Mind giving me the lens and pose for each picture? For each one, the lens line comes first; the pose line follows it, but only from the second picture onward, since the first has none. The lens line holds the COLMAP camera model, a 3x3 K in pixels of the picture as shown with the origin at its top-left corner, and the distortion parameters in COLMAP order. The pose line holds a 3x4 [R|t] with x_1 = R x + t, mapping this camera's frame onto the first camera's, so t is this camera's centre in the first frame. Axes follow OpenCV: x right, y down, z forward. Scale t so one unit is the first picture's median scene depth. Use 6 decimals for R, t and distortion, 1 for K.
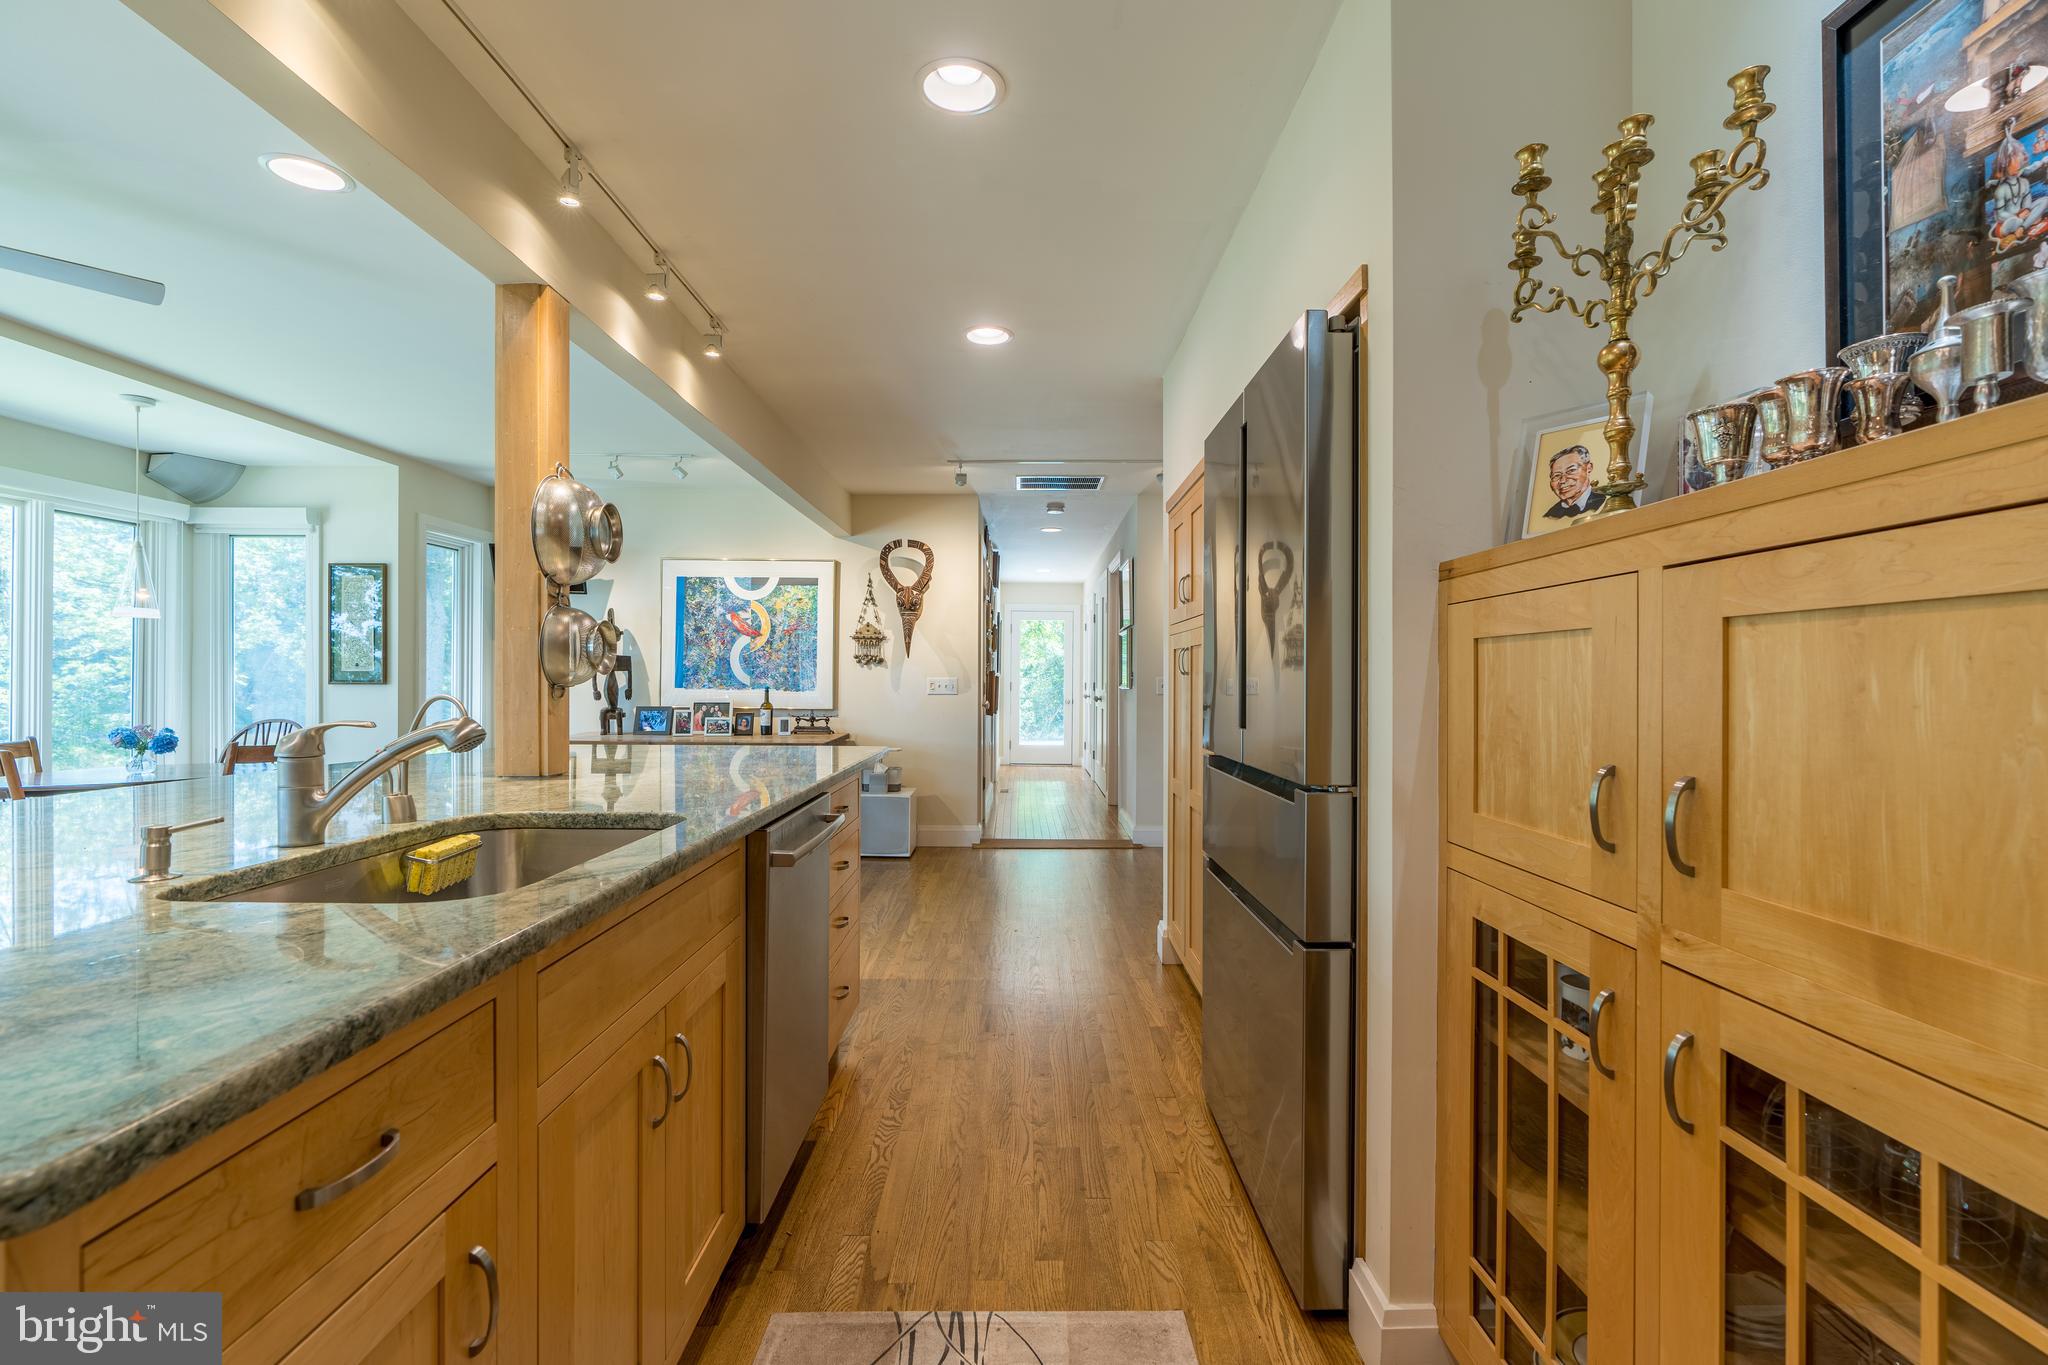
lens RADIAL K [[928.1, 0, 1079.2], [0, 928.1, 680.6], [0, 0, 1]] dist [-0.009539, 0.003363]
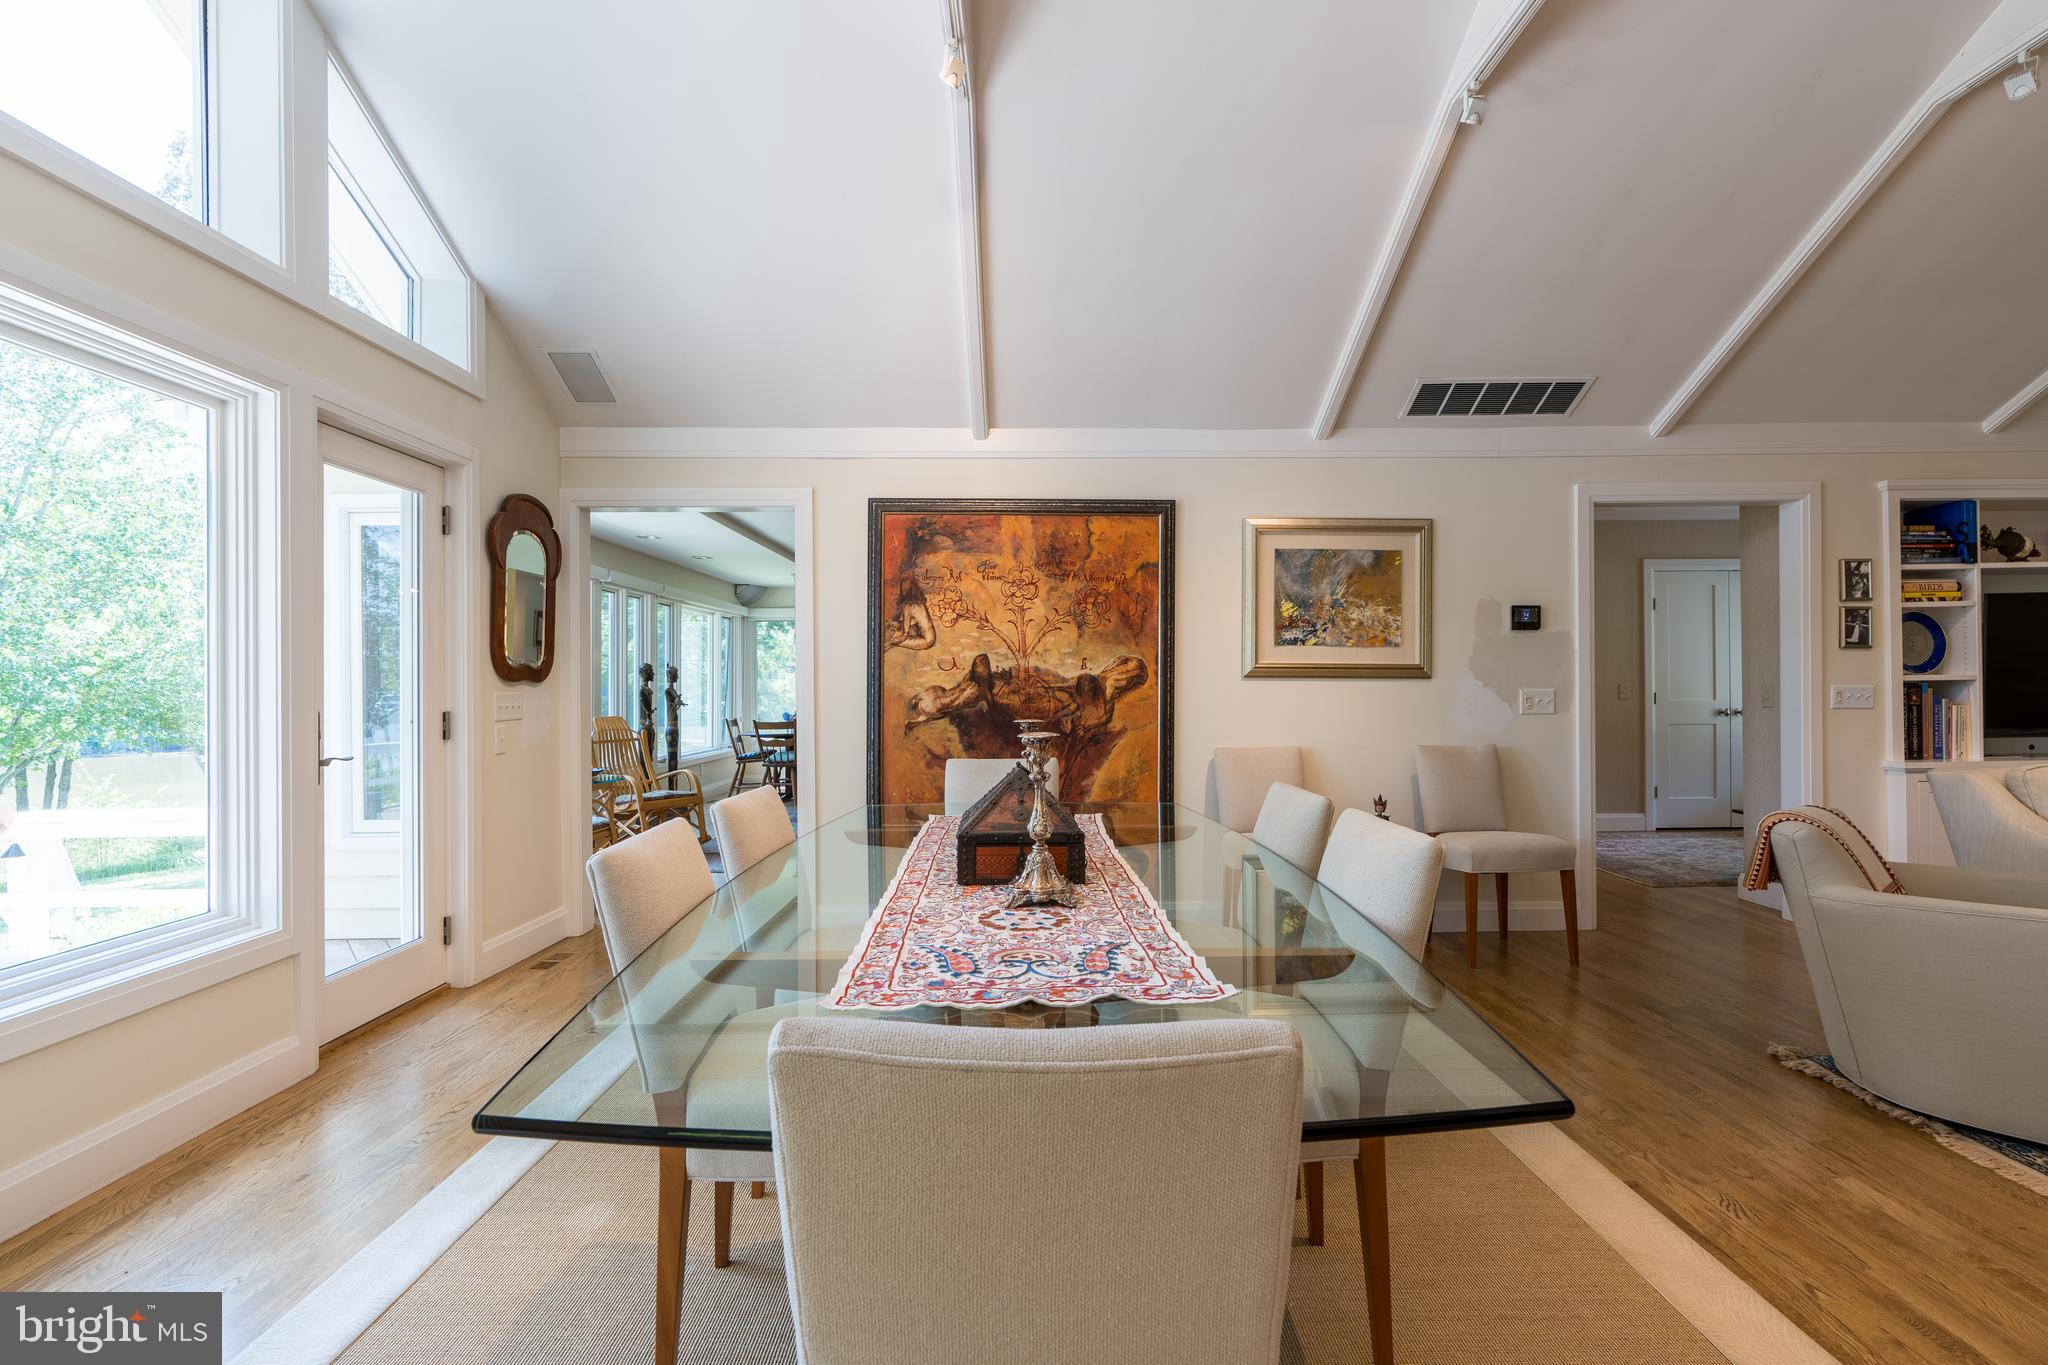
lens RADIAL K [[928.1, 0, 1049.8], [0, 928.1, 690.6], [0, 0, 1]] dist [-0.009539, 0.003363]
pose [[0.999846, -0.012183, -0.012631, -0.224468], [0.012215, 0.999922, 0.002499, -0.002108], [0.012599, -0.002653, 0.999917, -0.906525]]
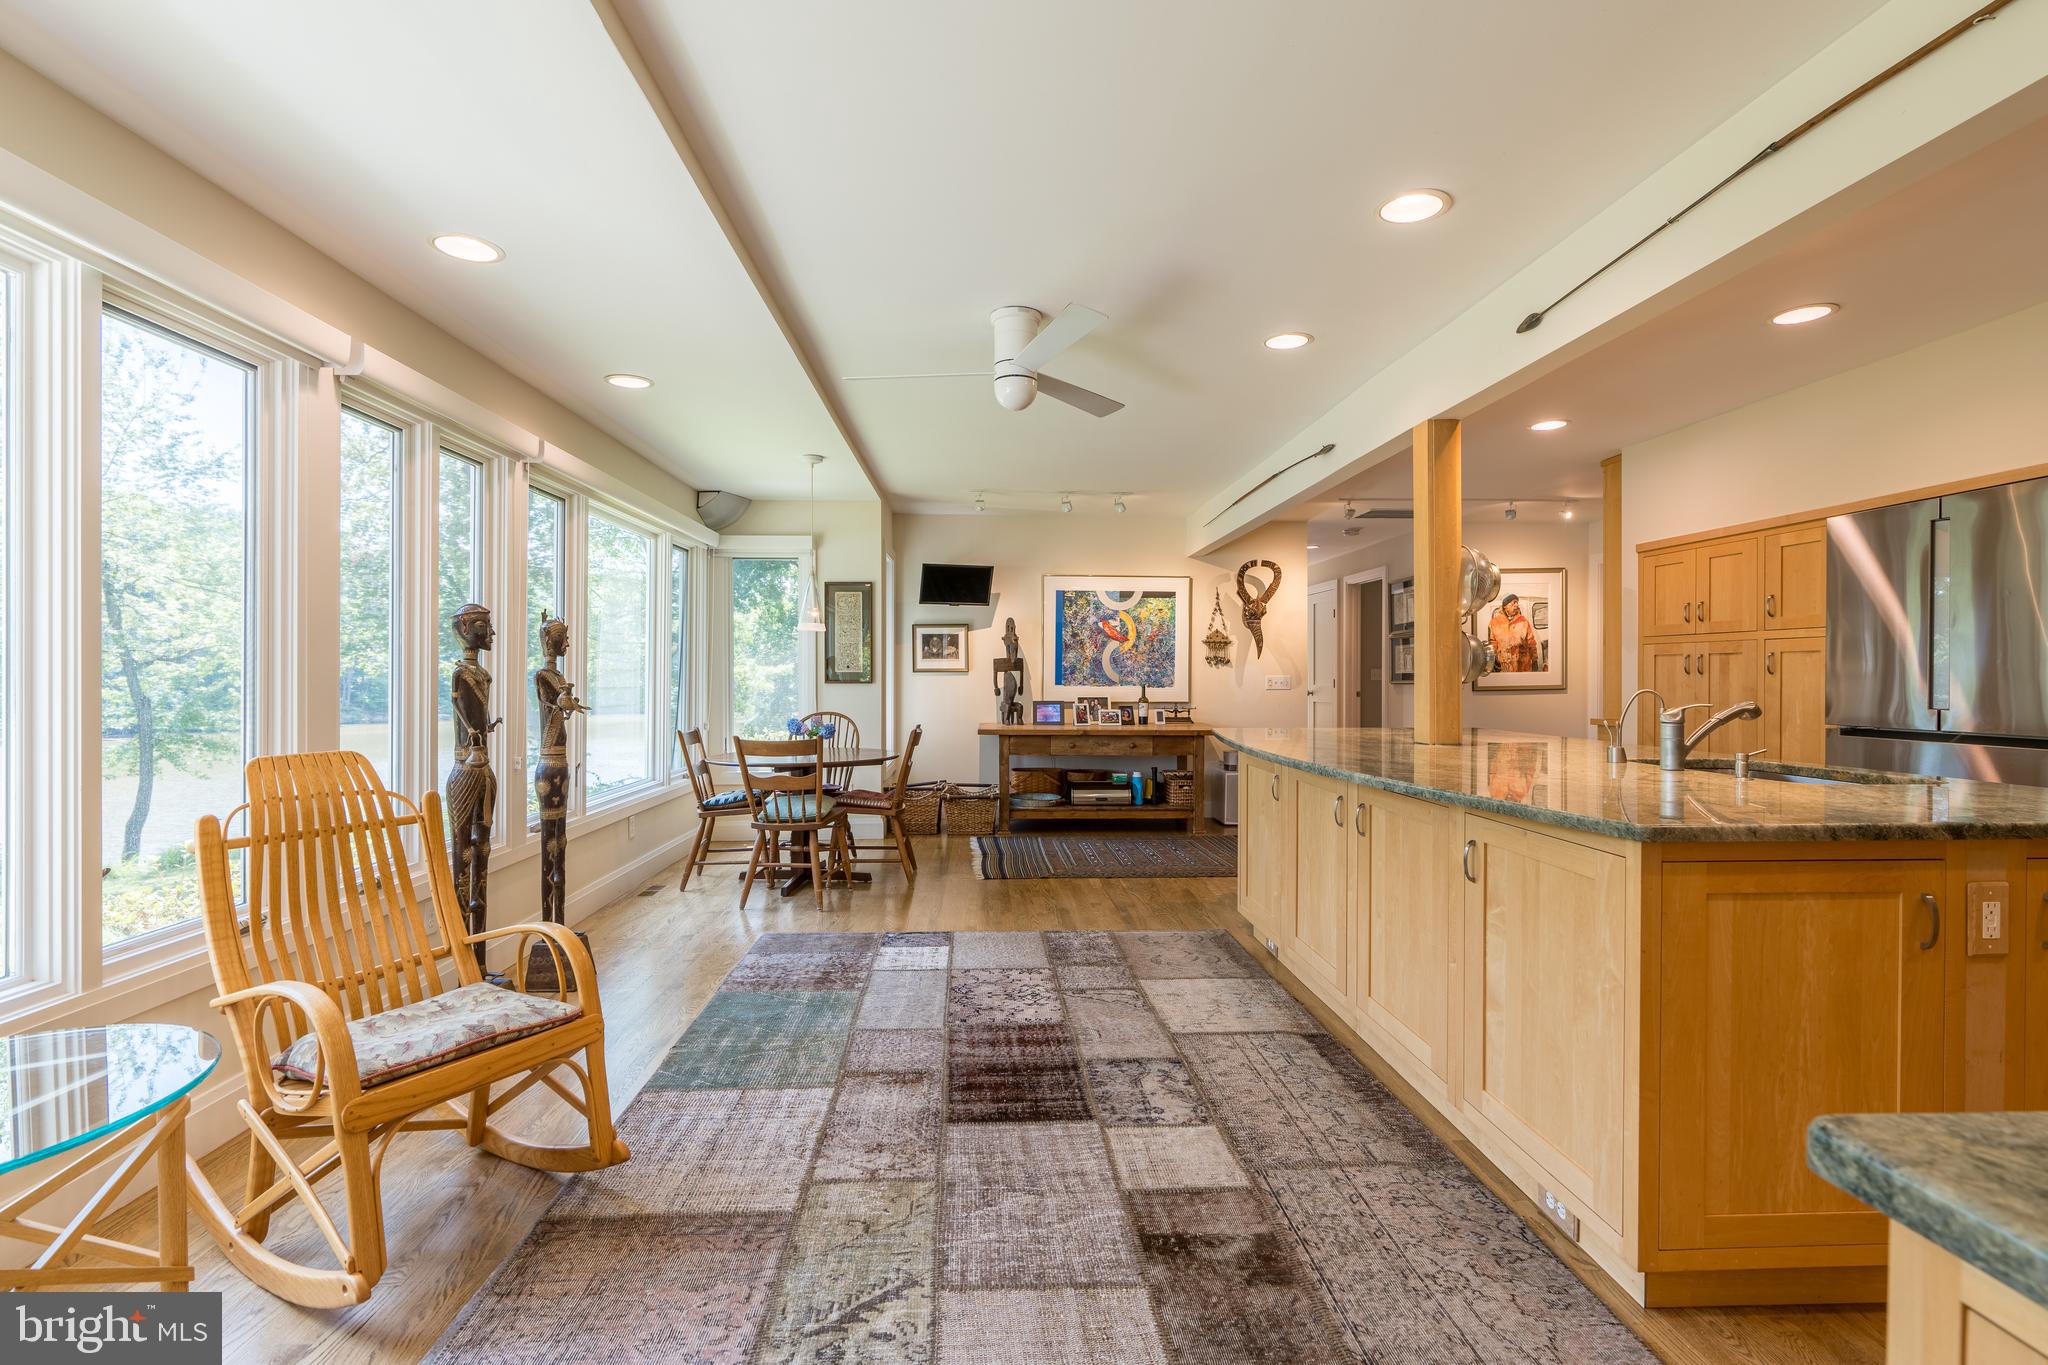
lens RADIAL K [[928.1, 0, 1068.4], [0, 928.1, 685.6], [0, 0, 1]] dist [-0.009539, 0.003363]
pose [[0.998715, -0.004716, 0.050468, -0.489026], [0.004162, 0.999930, 0.011071, -0.004634], [-0.050516, -0.010847, 0.998664, -0.182047]]
